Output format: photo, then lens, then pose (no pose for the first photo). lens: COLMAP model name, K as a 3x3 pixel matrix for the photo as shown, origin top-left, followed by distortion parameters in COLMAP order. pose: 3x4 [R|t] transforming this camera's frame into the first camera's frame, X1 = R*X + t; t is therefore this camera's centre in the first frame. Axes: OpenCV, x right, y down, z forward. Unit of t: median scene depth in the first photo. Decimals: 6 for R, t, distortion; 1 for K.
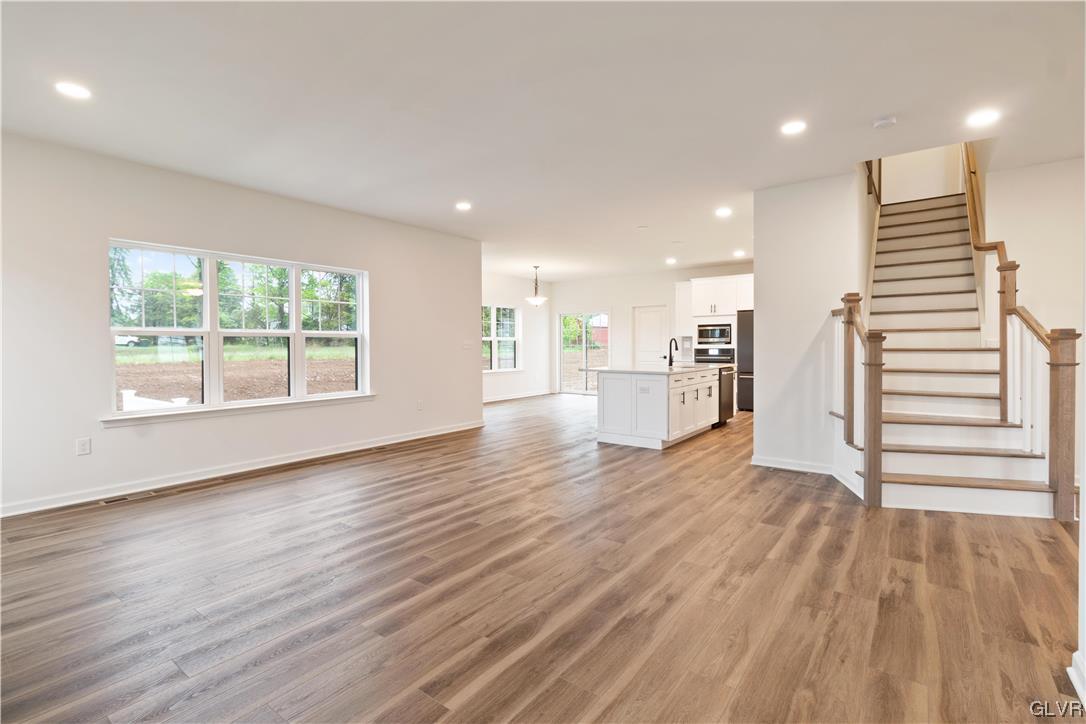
lens RADIAL K [[510.9, 0, 543.2], [0, 510.9, 353.8], [0, 0, 1]] dist [-0.000887, -0.000101]
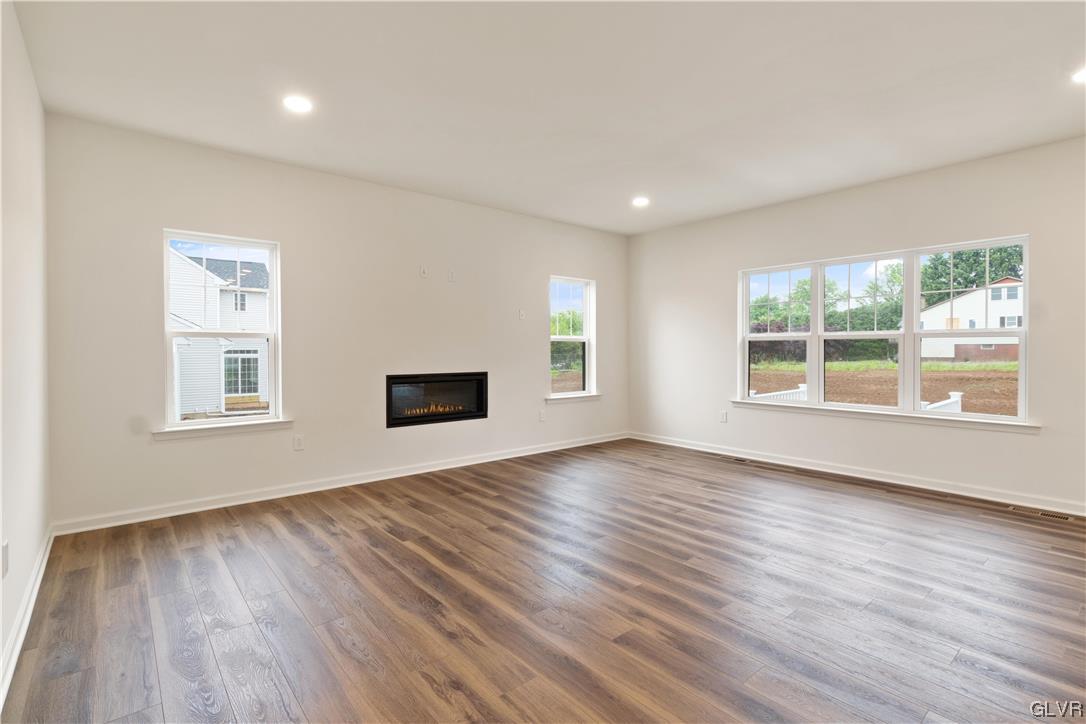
lens RADIAL K [[510.9, 0, 543.2], [0, 510.9, 353.8], [0, 0, 1]] dist [-0.000887, -0.000101]
pose [[-0.233209, 0.015932, -0.972296, 0.732501], [-0.014900, 0.999690, 0.019954, -0.025237], [0.972313, 0.019141, -0.232899, 0.921121]]
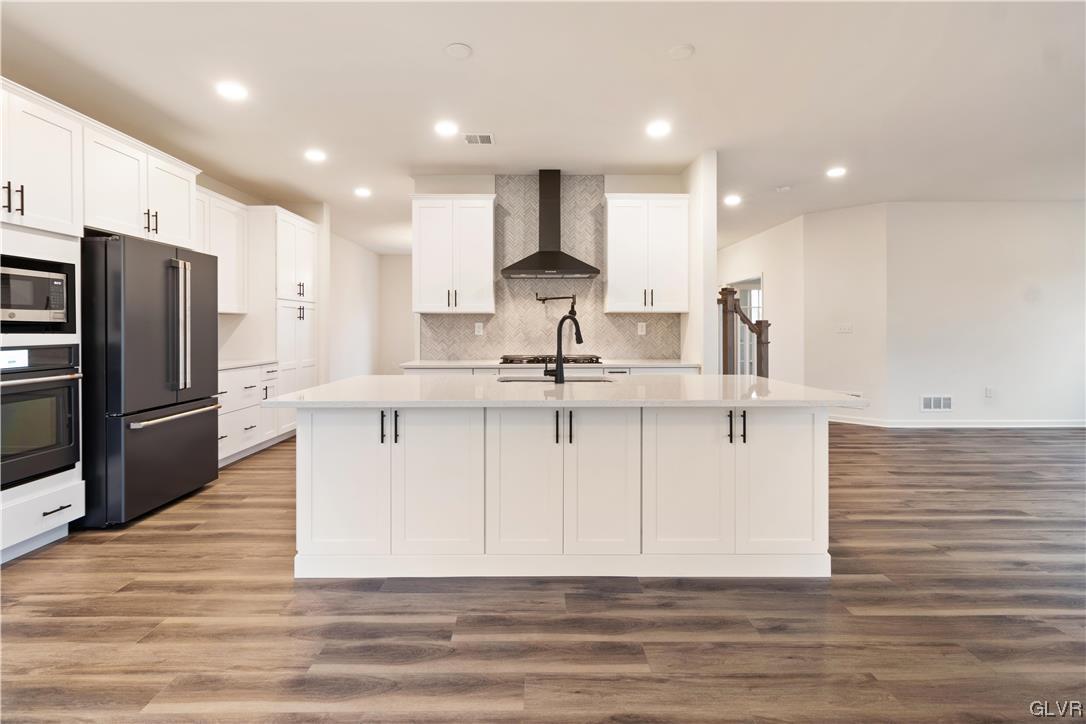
lens RADIAL K [[505.3, 0, 540.9], [0, 505.3, 329.3], [0, 0, 1]] dist [0.002587, 0.000928]
pose [[-0.597742, 0.002807, 0.801684, -0.130437], [0.018751, 0.999769, 0.010480, -0.045357], [-0.801470, 0.021297, -0.597656, 2.474415]]
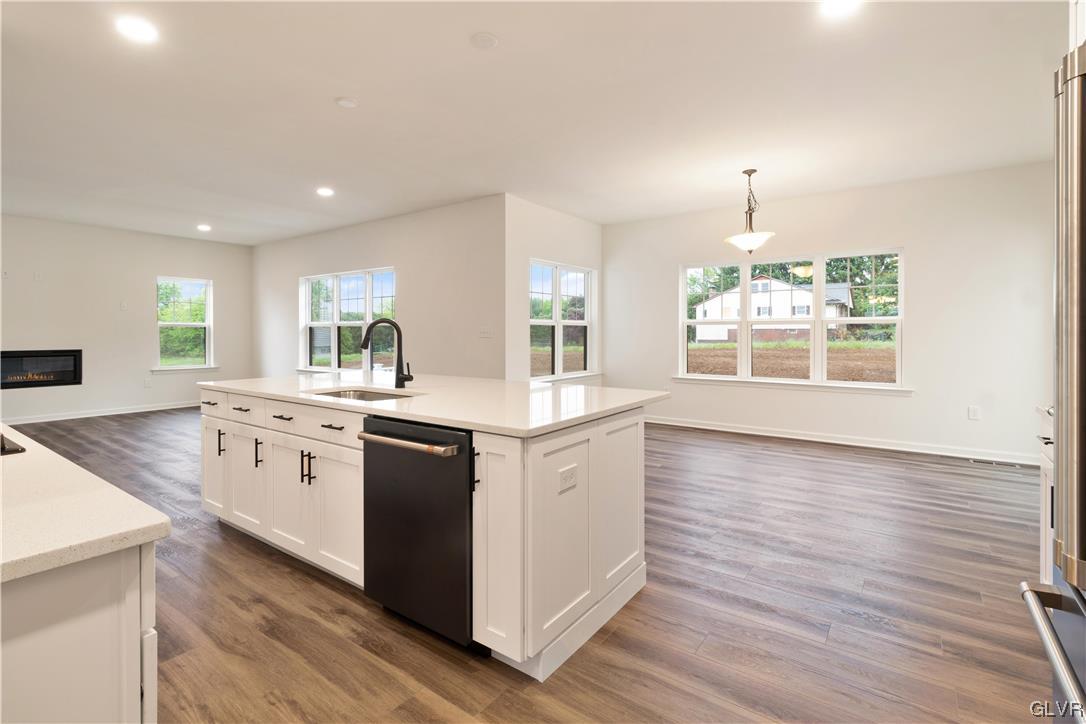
lens RADIAL K [[505.1, 0, 541.1], [0, 505.1, 333.1], [0, 0, 1]] dist [-0.003320, -0.000564]
pose [[0.005509, 0.003625, -0.999978, 1.271324], [-0.019960, 0.999795, 0.003515, -0.044536], [0.999786, 0.019940, 0.005581, 2.194778]]
